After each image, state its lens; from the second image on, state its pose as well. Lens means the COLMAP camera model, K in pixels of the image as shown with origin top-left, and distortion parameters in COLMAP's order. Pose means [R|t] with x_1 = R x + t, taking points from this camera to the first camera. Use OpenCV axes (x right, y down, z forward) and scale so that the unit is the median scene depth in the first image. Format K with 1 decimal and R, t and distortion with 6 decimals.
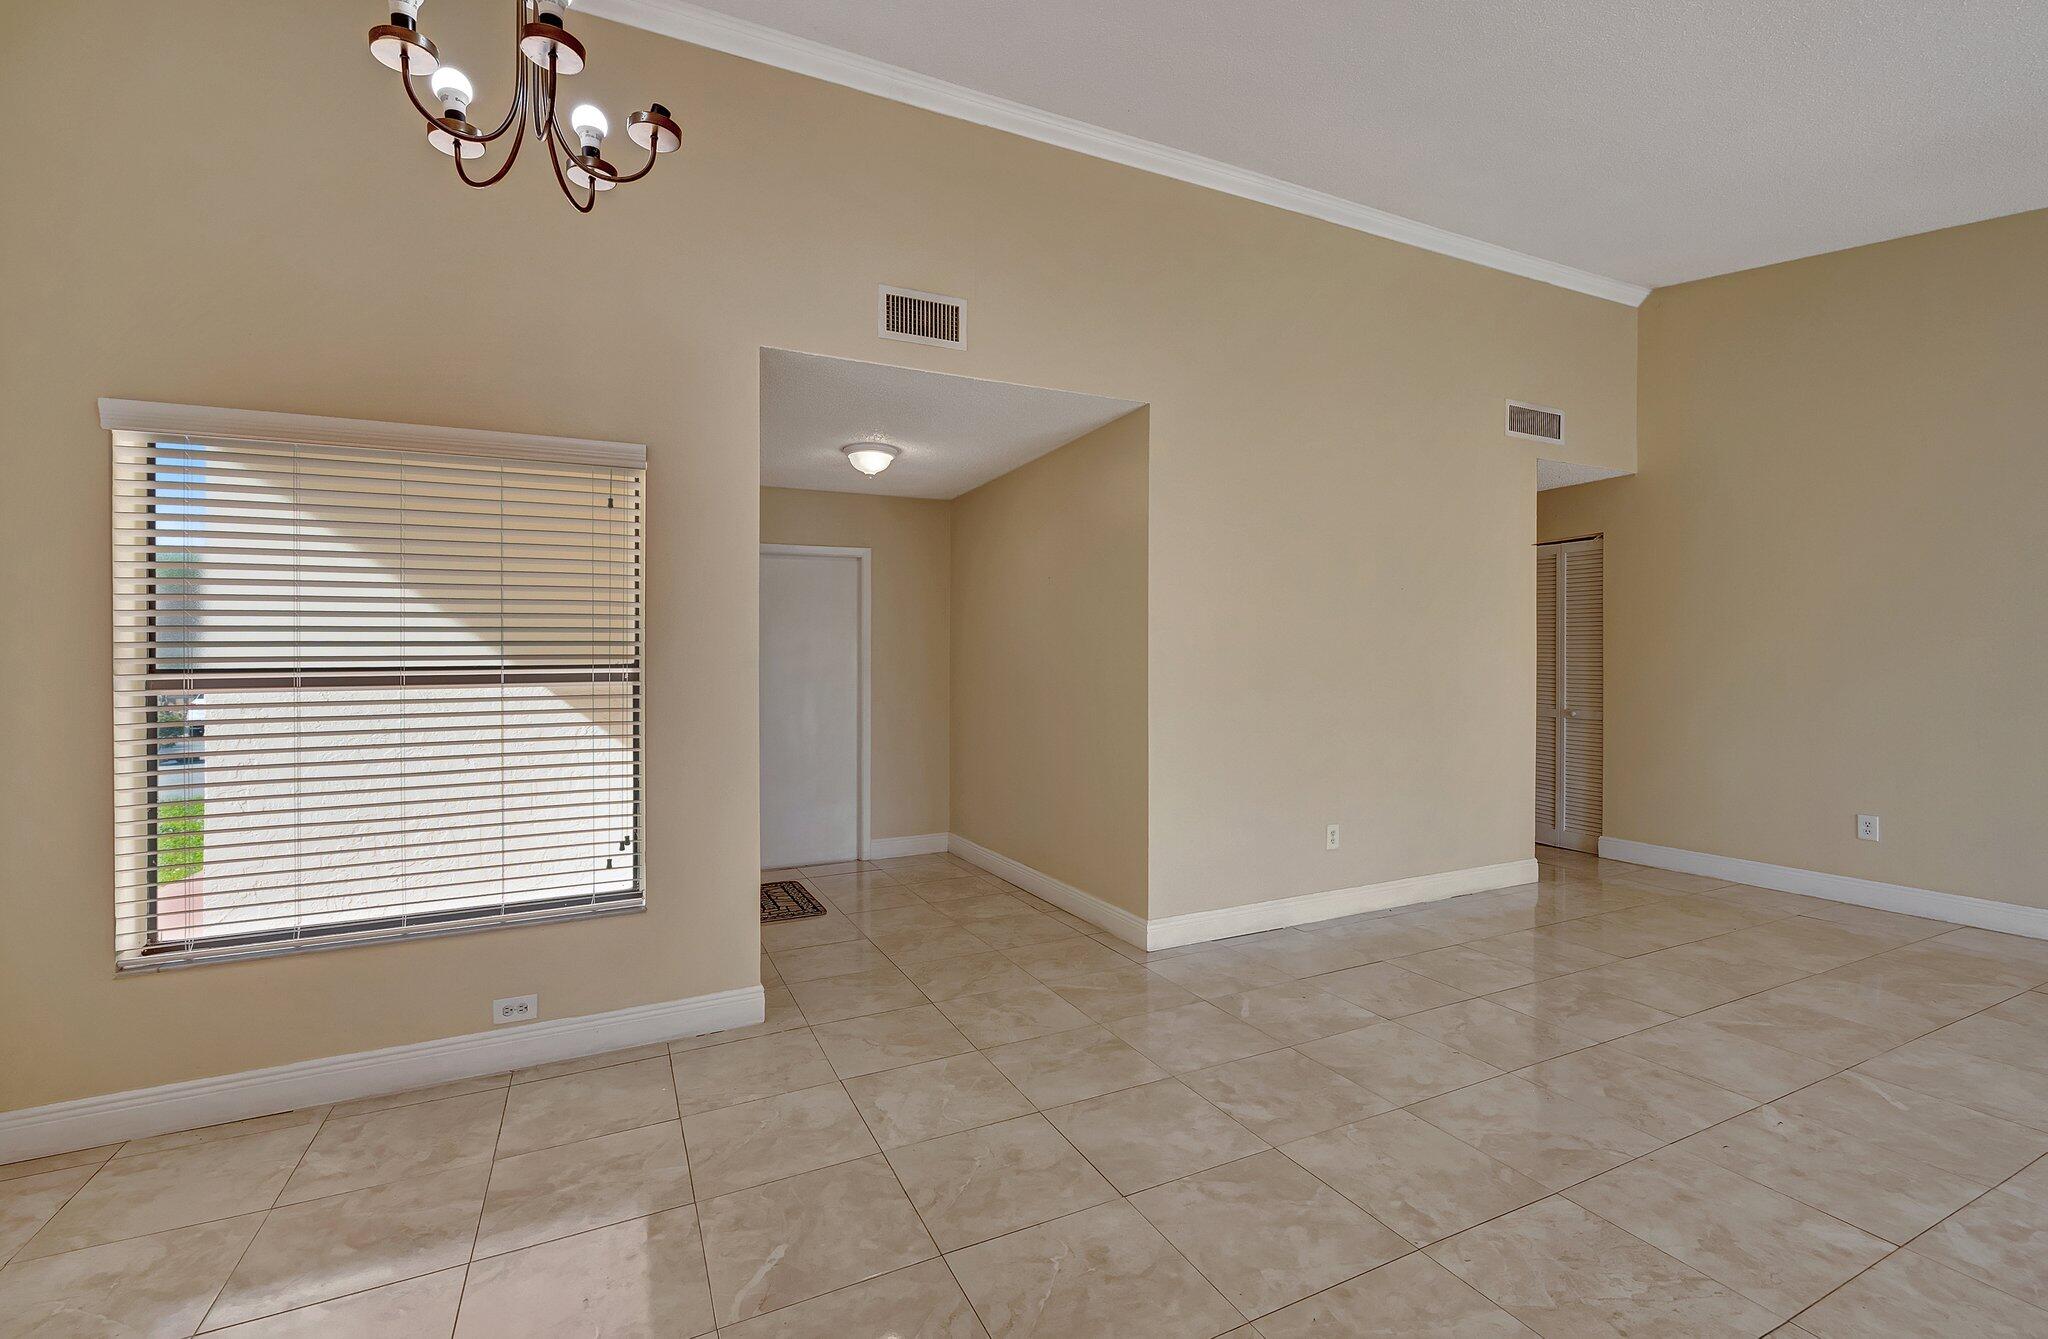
lens RADIAL K [[881.9, 0, 1040.7], [0, 881.9, 666.9], [0, 0, 1]] dist [-0.001296, 0.000310]
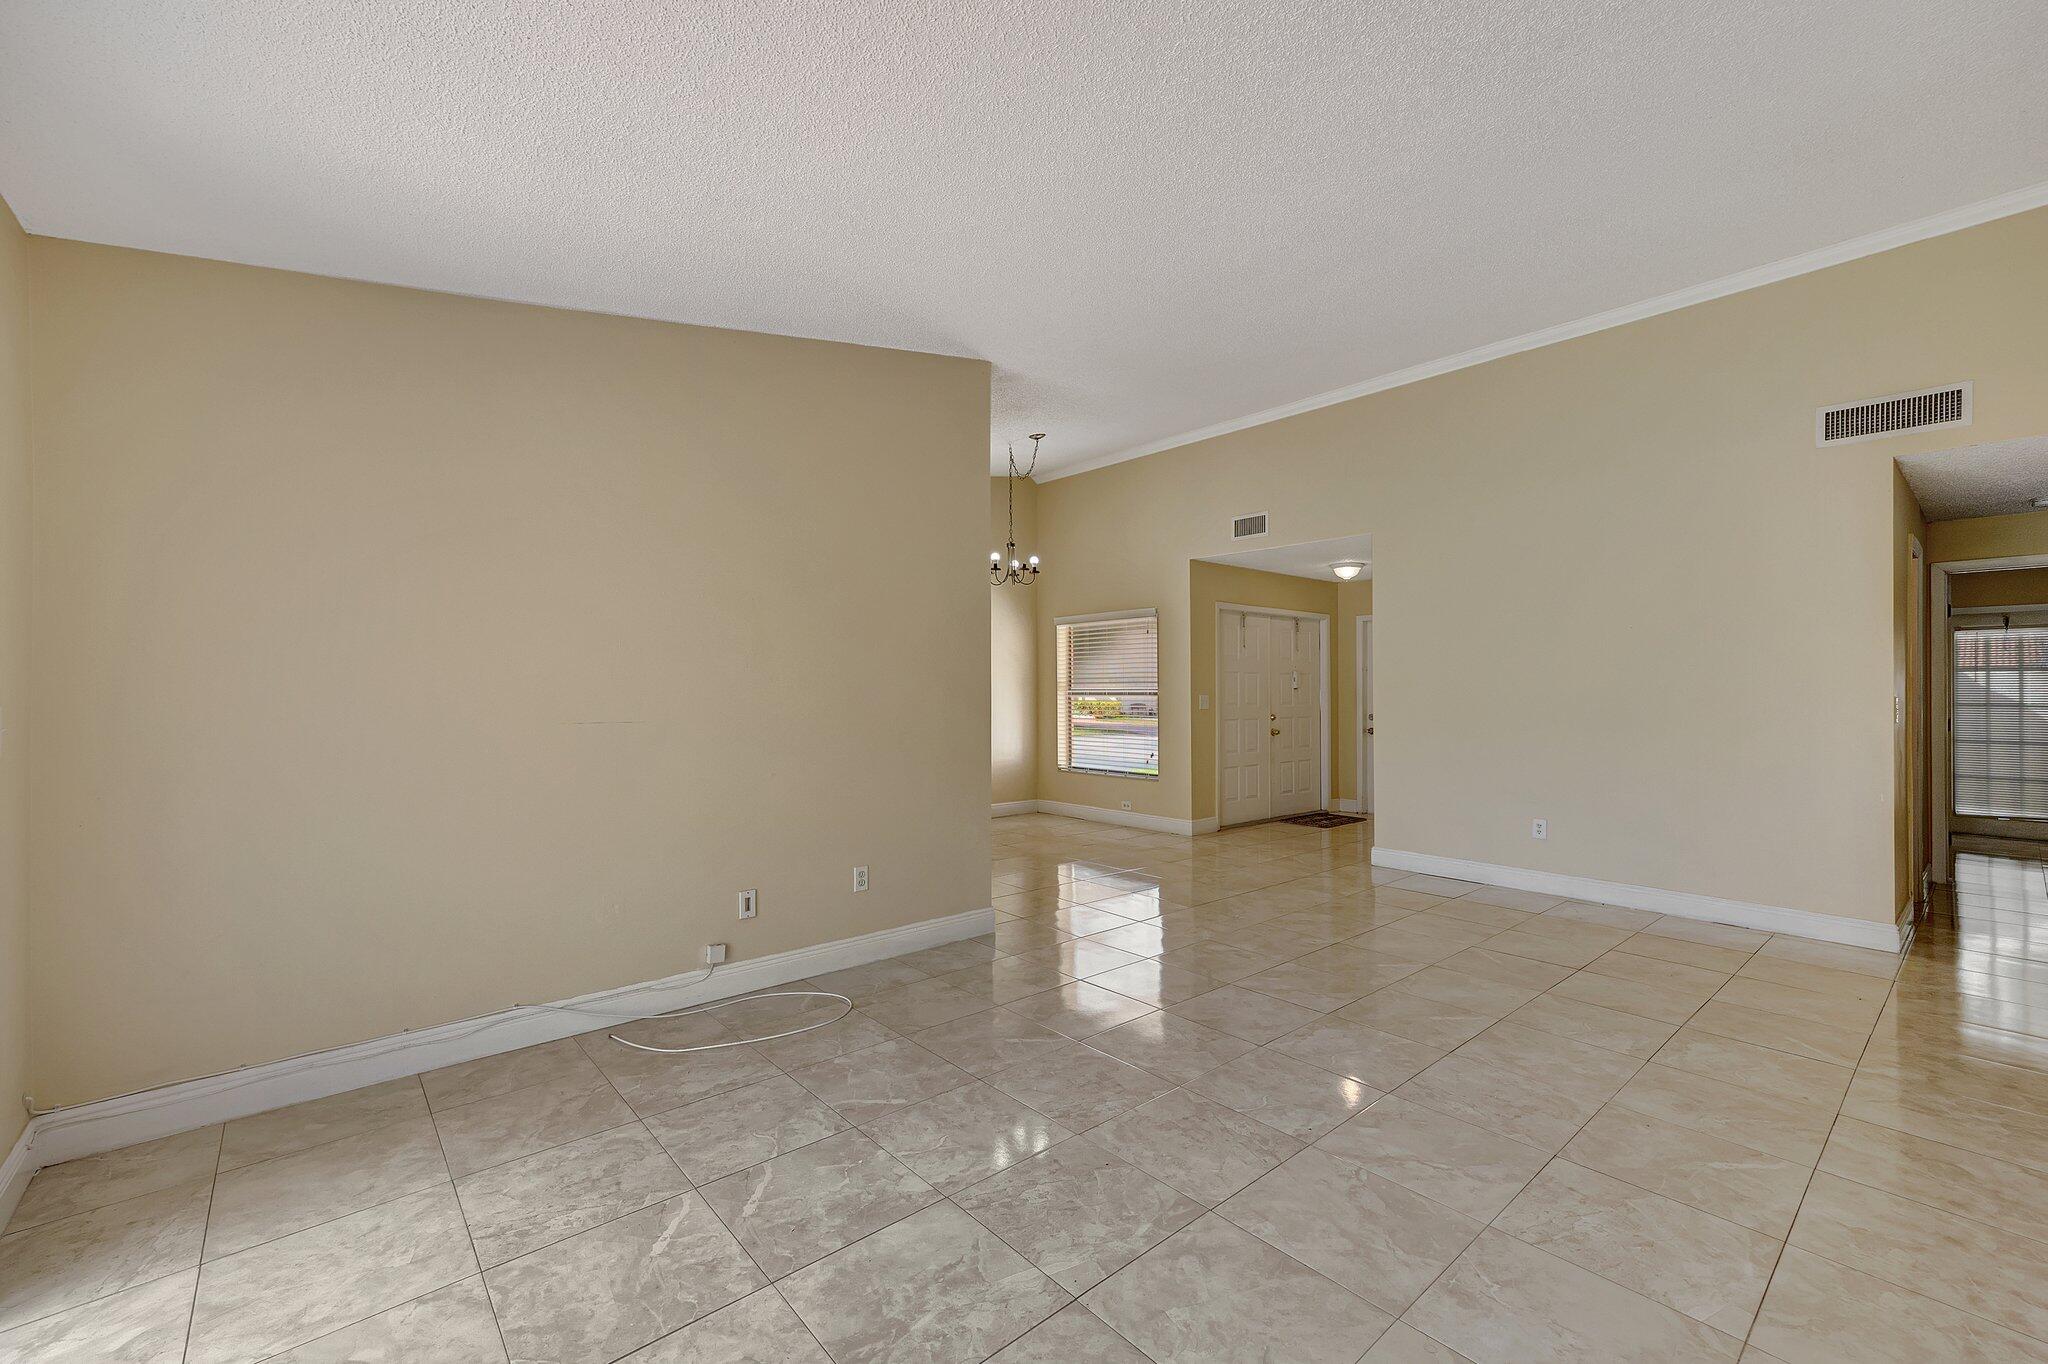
lens RADIAL K [[823.9, 0, 1030.9], [0, 823.9, 691.0], [0, 0, 1]] dist [0.014136, 0.000330]
pose [[0.267095, 0.013062, -0.963582, 1.956147], [-0.003168, 0.999915, 0.012676, -0.028831], [0.963665, -0.000333, 0.267113, -0.041931]]
